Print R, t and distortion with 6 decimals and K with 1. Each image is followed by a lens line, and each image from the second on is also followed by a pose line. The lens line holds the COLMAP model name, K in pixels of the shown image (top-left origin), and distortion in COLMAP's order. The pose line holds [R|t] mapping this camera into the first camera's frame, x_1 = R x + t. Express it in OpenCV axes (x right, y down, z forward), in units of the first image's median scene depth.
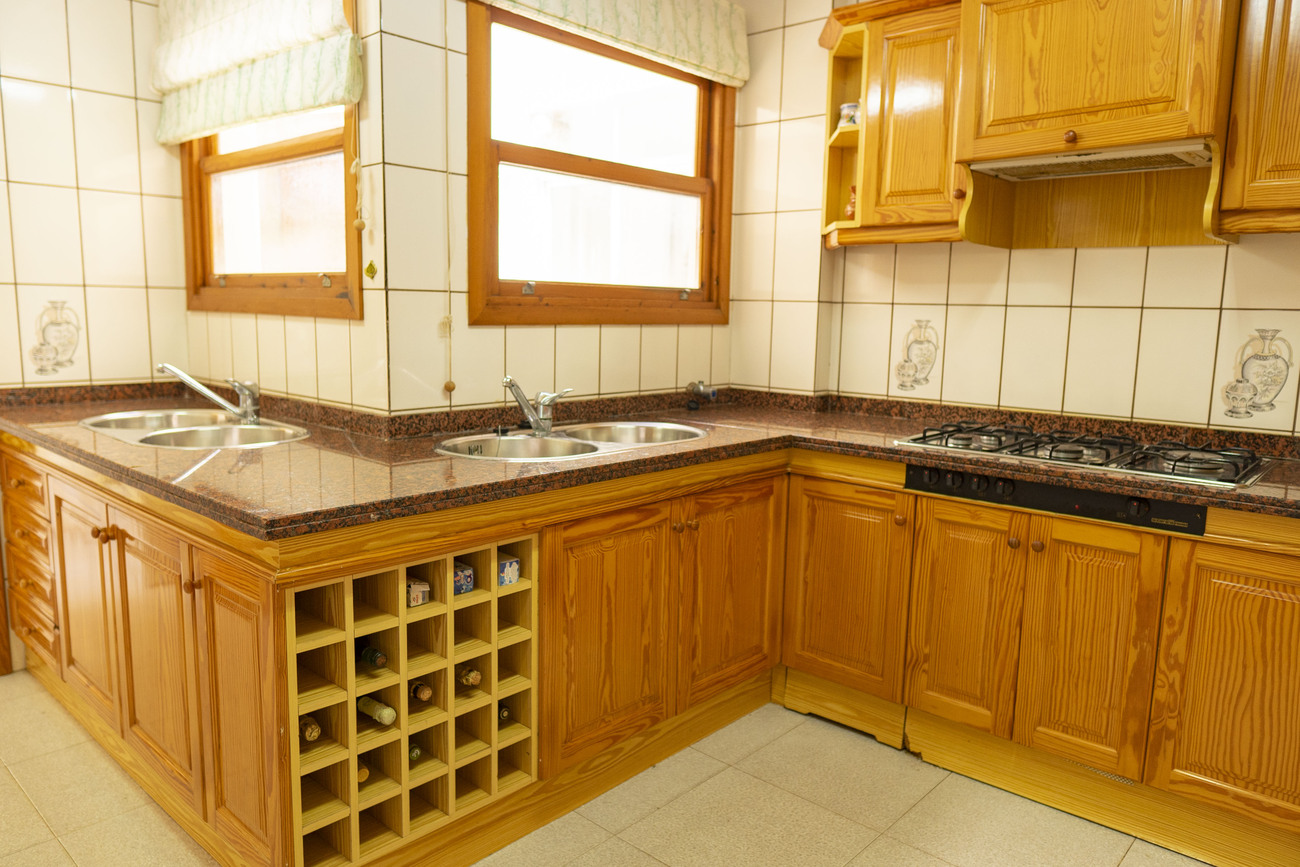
lens RADIAL K [[893.4, 0, 650.0], [0, 893.4, 433.5], [0, 0, 1]] dist [-0.005781, -0.000149]
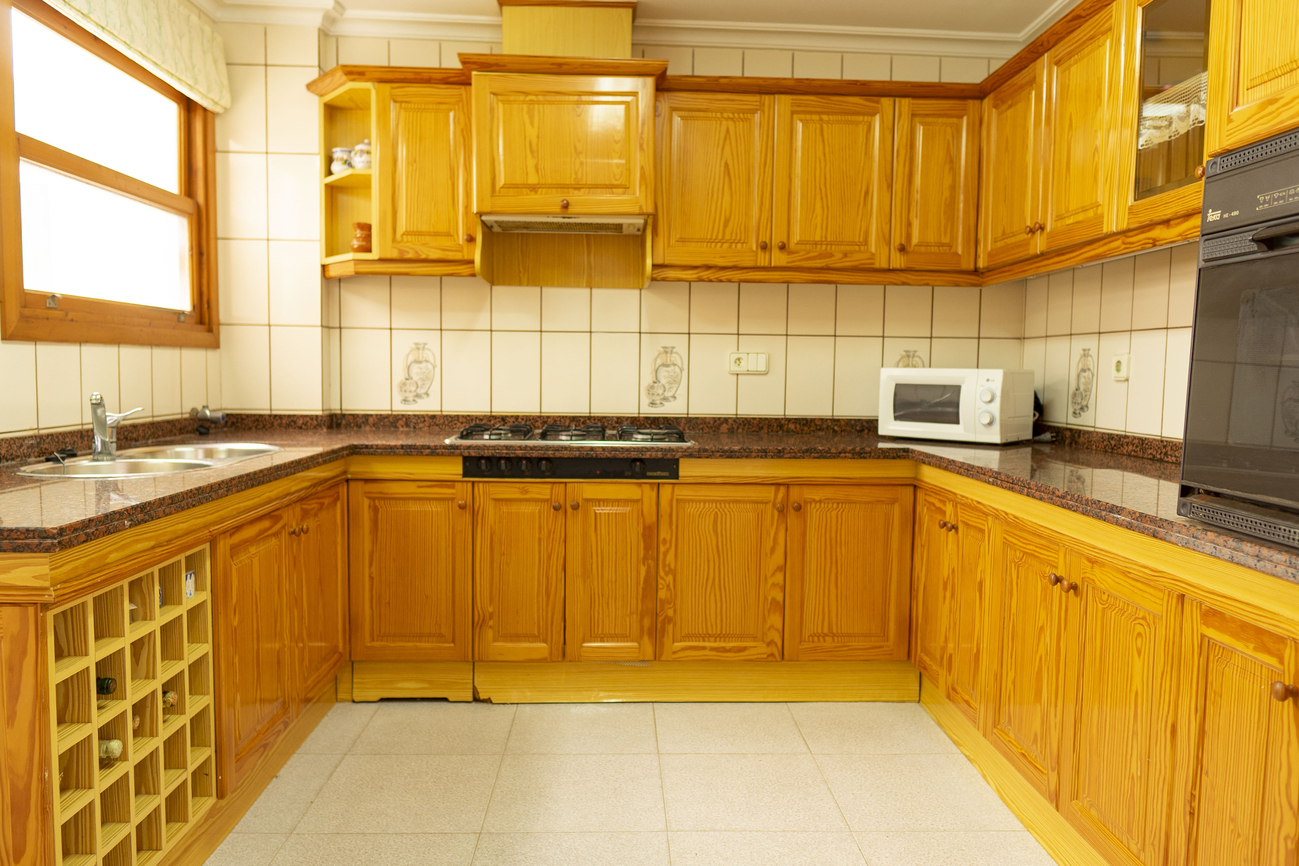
lens RADIAL K [[913.8, 0, 649.5], [0, 913.8, 433.0], [0, 0, 1]] dist [-0.004560, -0.002134]
pose [[0.713195, -0.060840, 0.698320, -0.370917], [0.099662, 0.994907, -0.015104, 0.043019], [-0.693845, 0.080368, 0.715626, -0.053899]]
